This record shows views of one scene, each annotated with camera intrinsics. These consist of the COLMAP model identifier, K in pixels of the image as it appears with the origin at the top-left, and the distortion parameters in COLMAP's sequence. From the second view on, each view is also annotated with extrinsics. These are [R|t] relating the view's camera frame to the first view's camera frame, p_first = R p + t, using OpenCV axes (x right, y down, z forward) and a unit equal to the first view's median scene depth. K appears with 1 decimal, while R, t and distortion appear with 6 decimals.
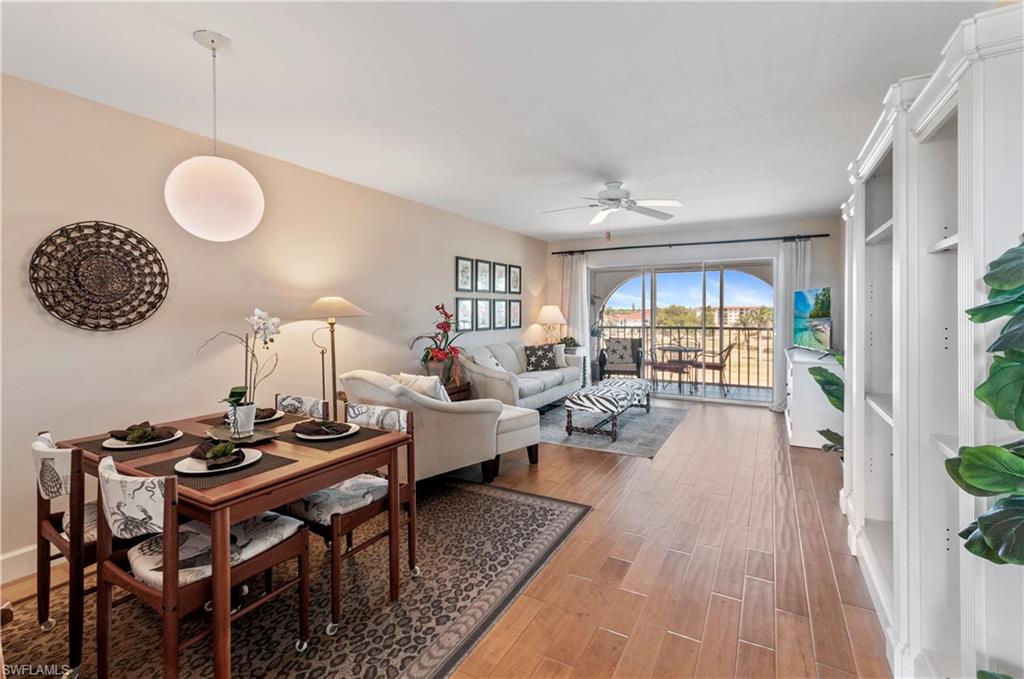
lens RADIAL K [[463.4, 0, 512.6], [0, 463.4, 311.3], [0, 0, 1]] dist [0.000879, 0.000189]
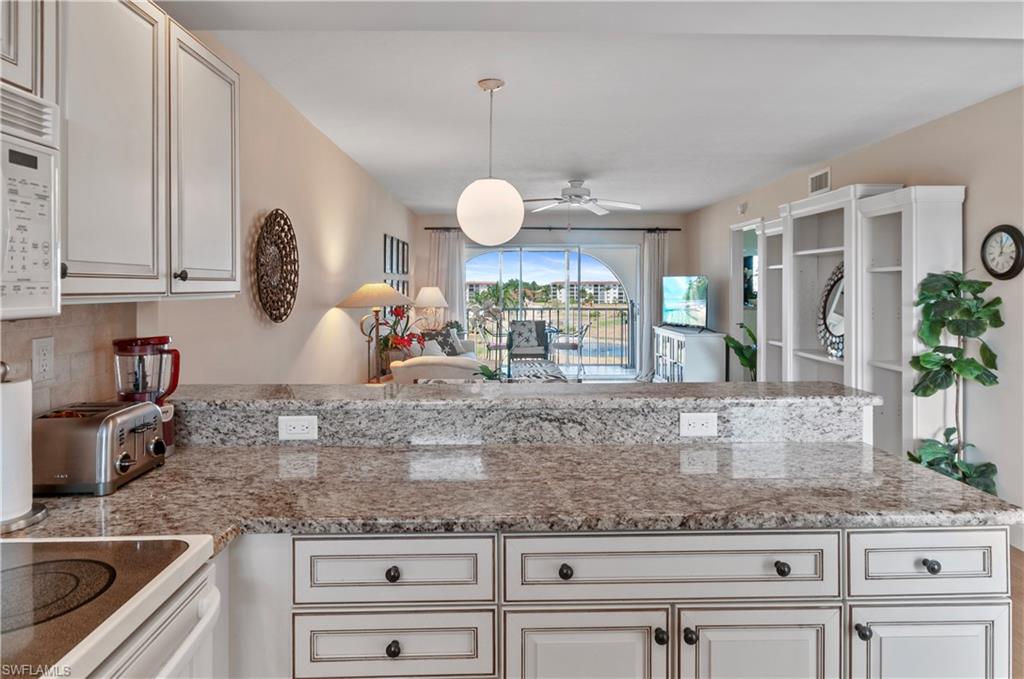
lens RADIAL K [[639.4, 0, 516.1], [0, 639.4, 281.5], [0, 0, 1]] dist [0.000879, 0.000328]
pose [[0.854508, 0.008344, 0.519371, -1.059401], [-0.003600, 0.999942, -0.010143, -0.027965], [-0.519425, 0.006798, 0.854489, -0.358074]]
